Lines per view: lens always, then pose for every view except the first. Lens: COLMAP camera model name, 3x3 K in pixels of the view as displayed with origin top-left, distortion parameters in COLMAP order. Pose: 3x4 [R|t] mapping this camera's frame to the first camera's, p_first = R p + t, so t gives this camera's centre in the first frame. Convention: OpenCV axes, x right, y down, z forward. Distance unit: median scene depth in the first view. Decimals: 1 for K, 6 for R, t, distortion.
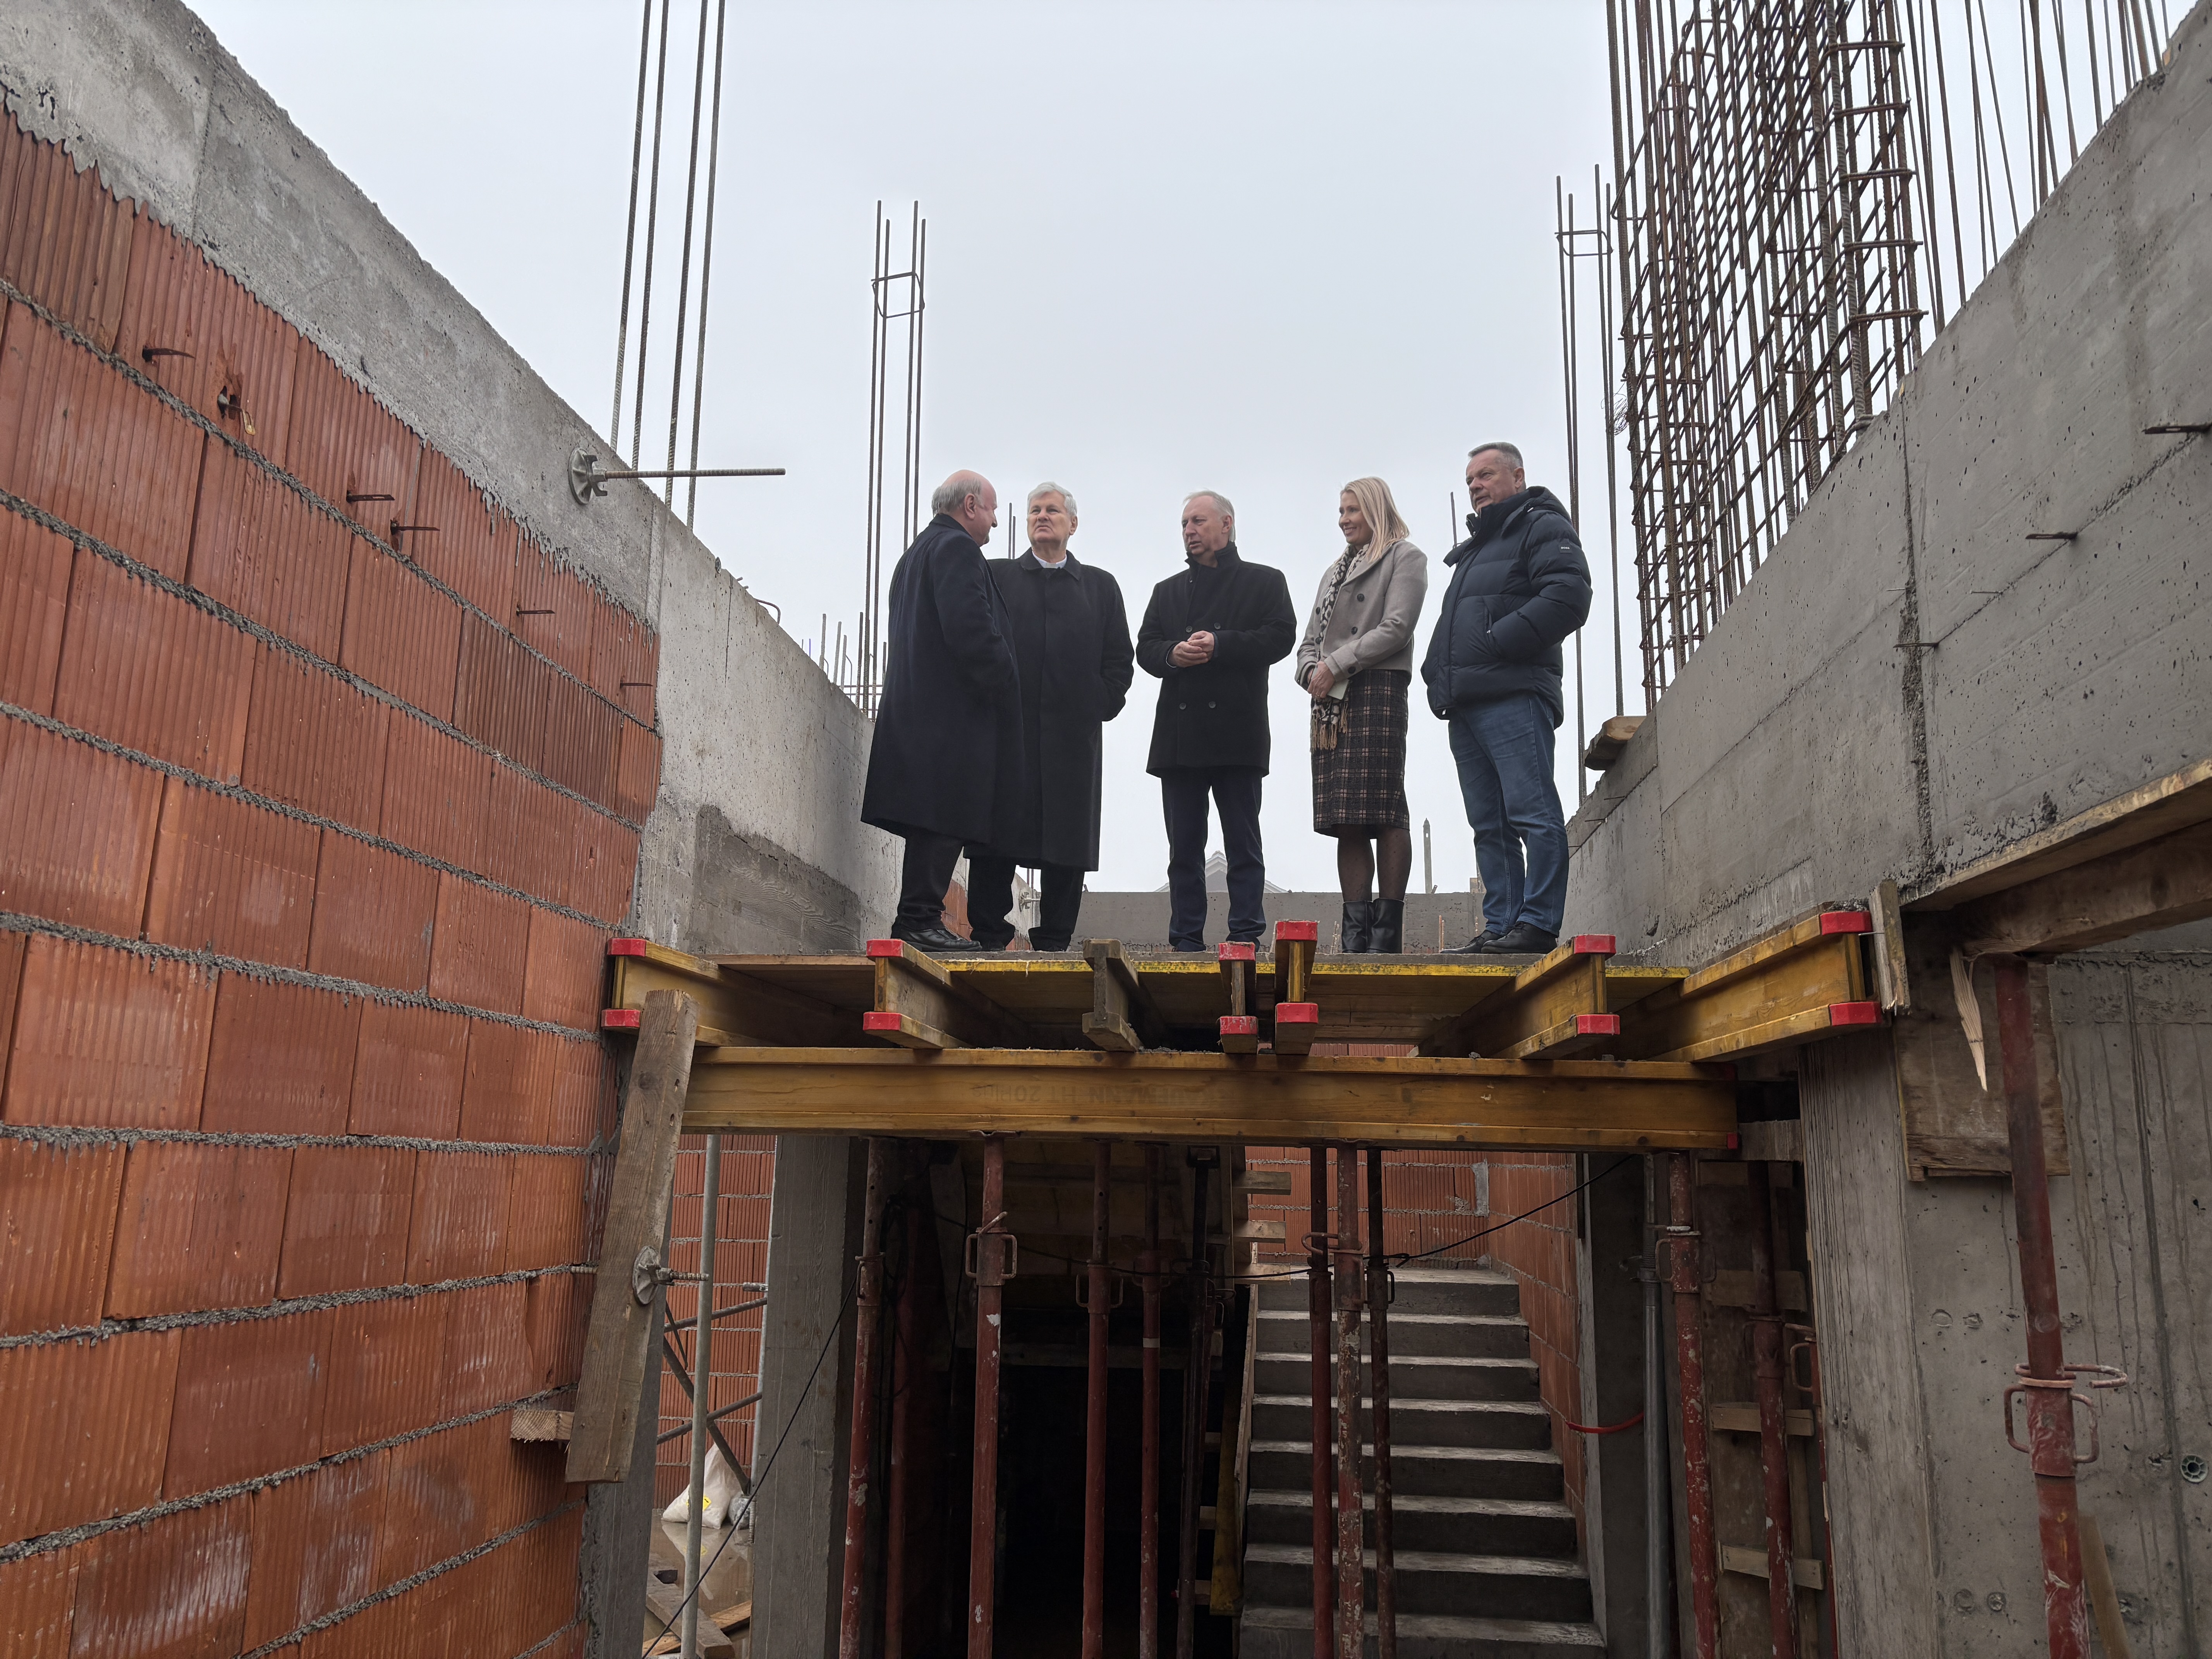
lens RADIAL K [[1719.9, 0, 1109.2], [0, 1719.9, 771.2], [0, 0, 1]] dist [0.056705, -0.059164]
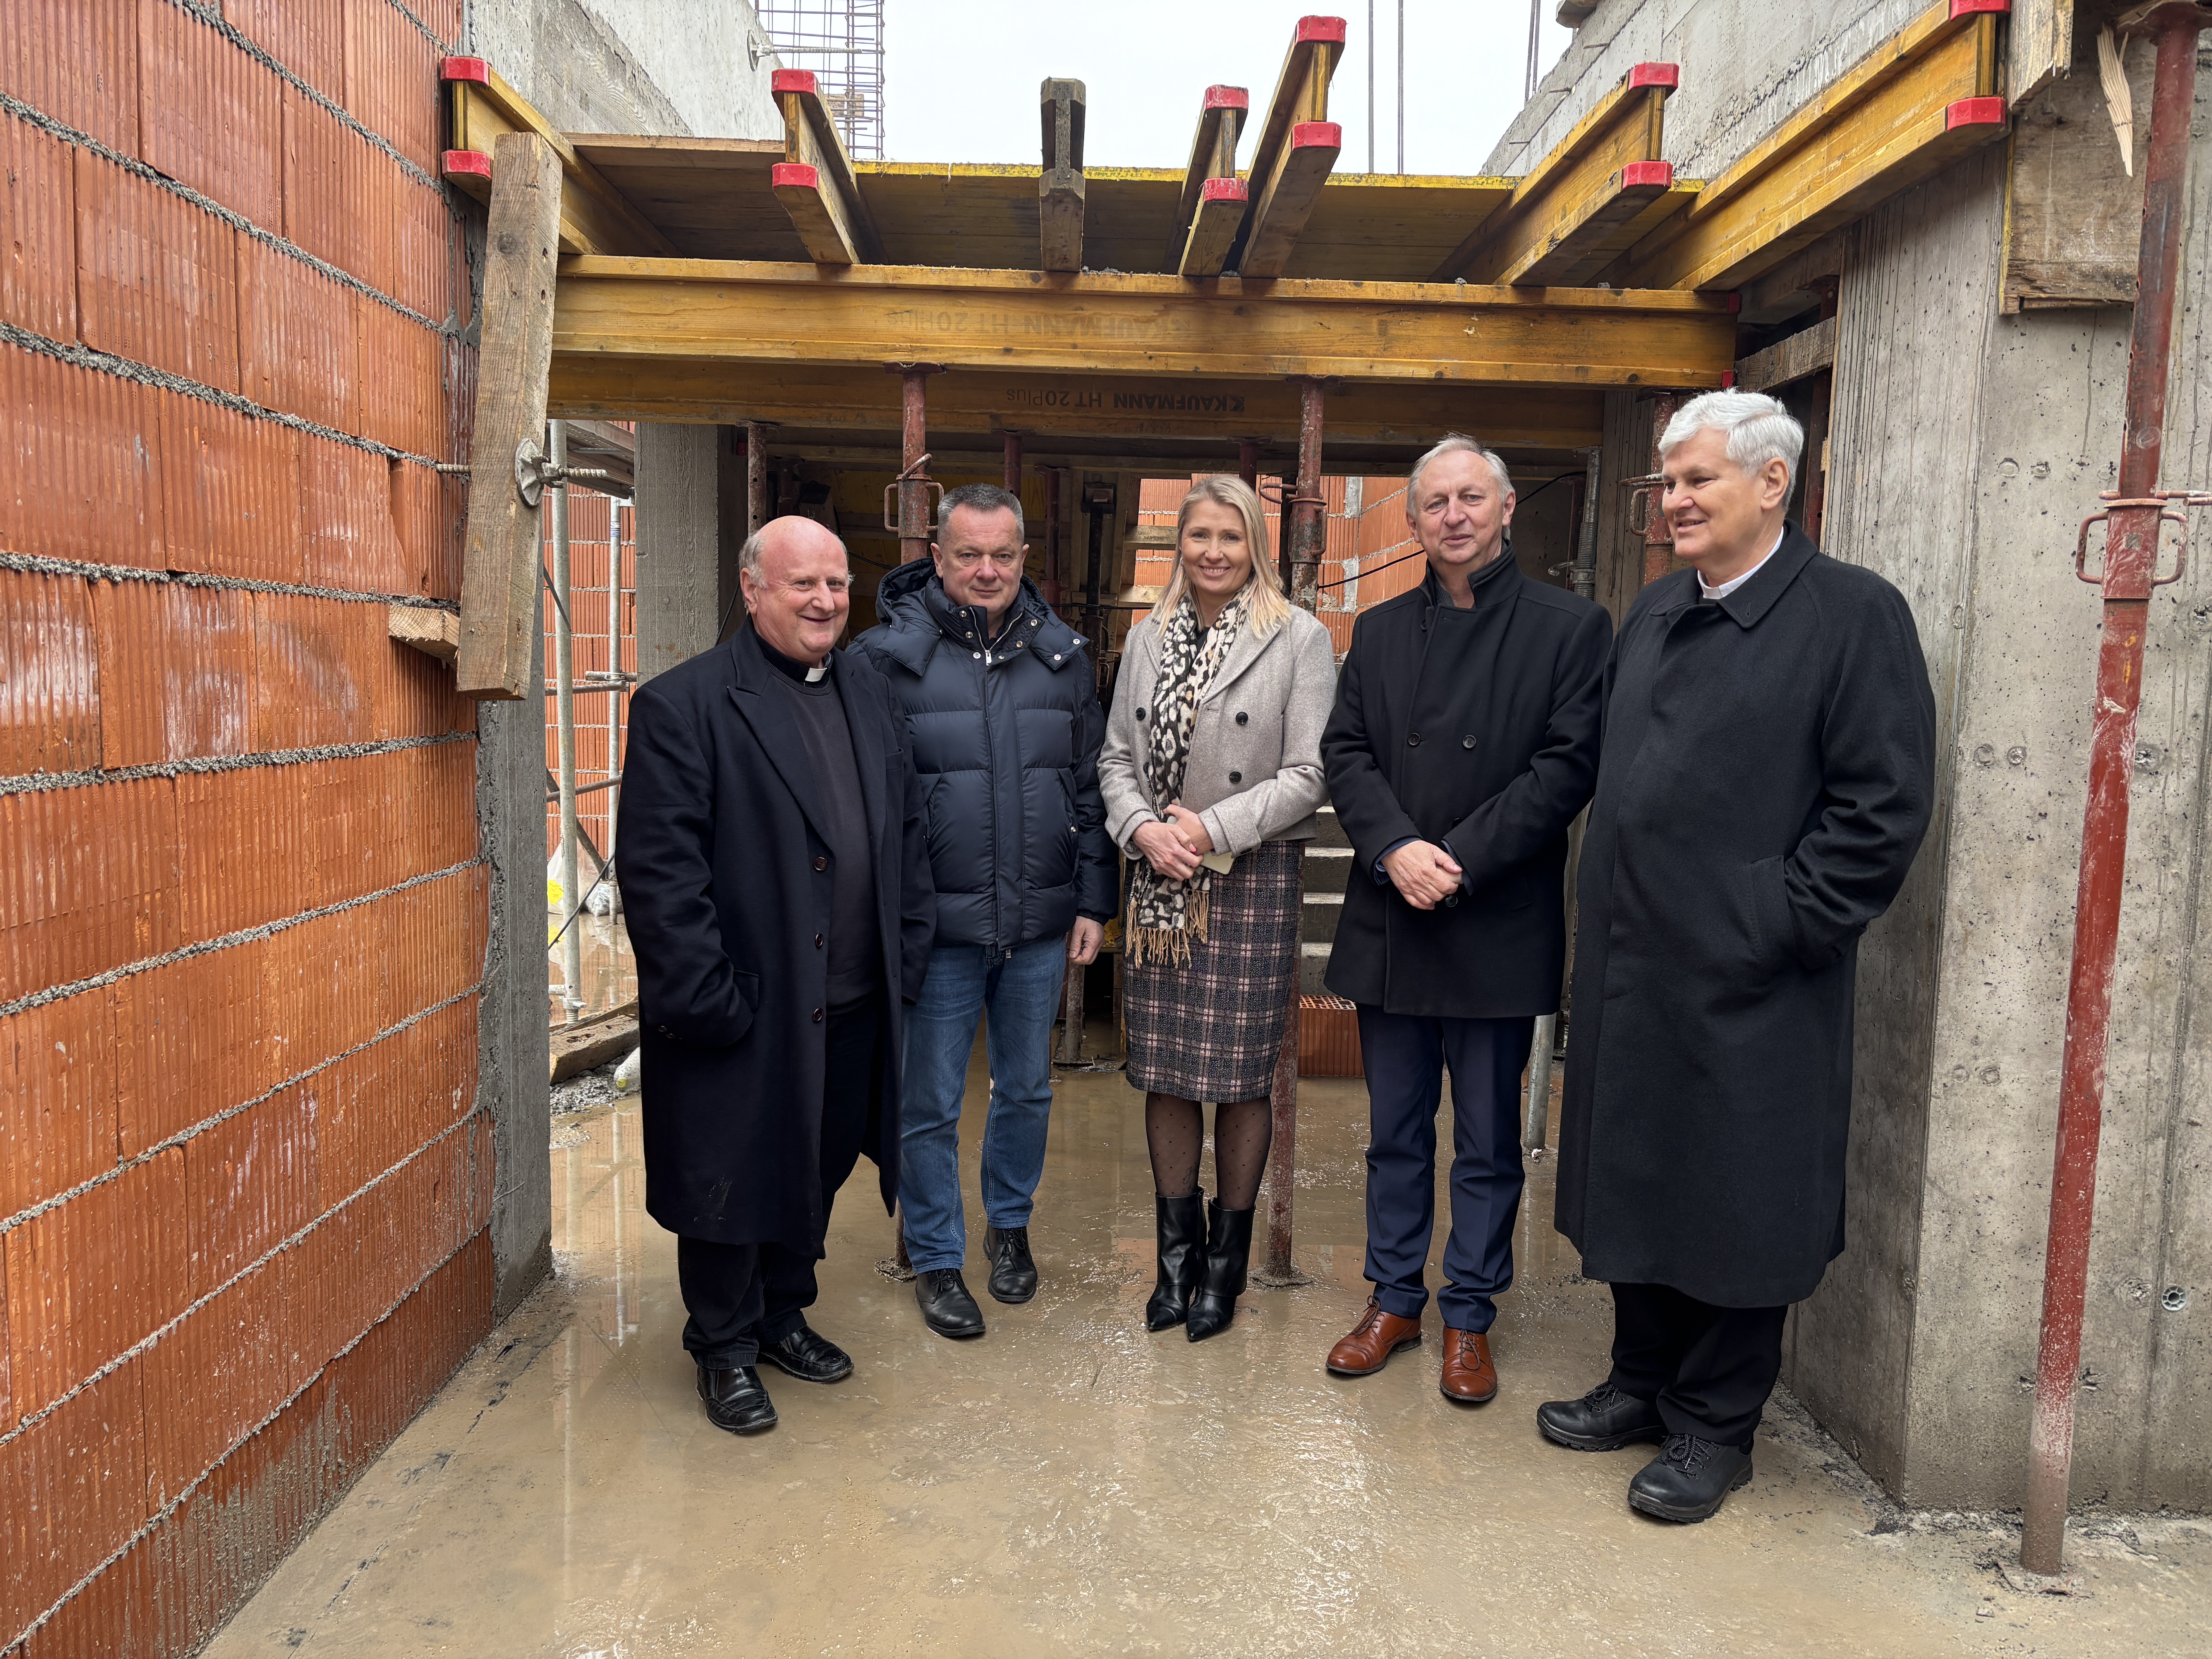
lens RADIAL K [[1702.1, 0, 1096.5], [0, 1702.1, 845.3], [0, 0, 1]] dist [0.037145, -0.018701]
pose [[0.993163, -0.008410, 0.116430, -0.102564], [-0.026672, 0.954669, 0.296472, 0.239019], [-0.113646, -0.297550, 0.947918, 0.130913]]
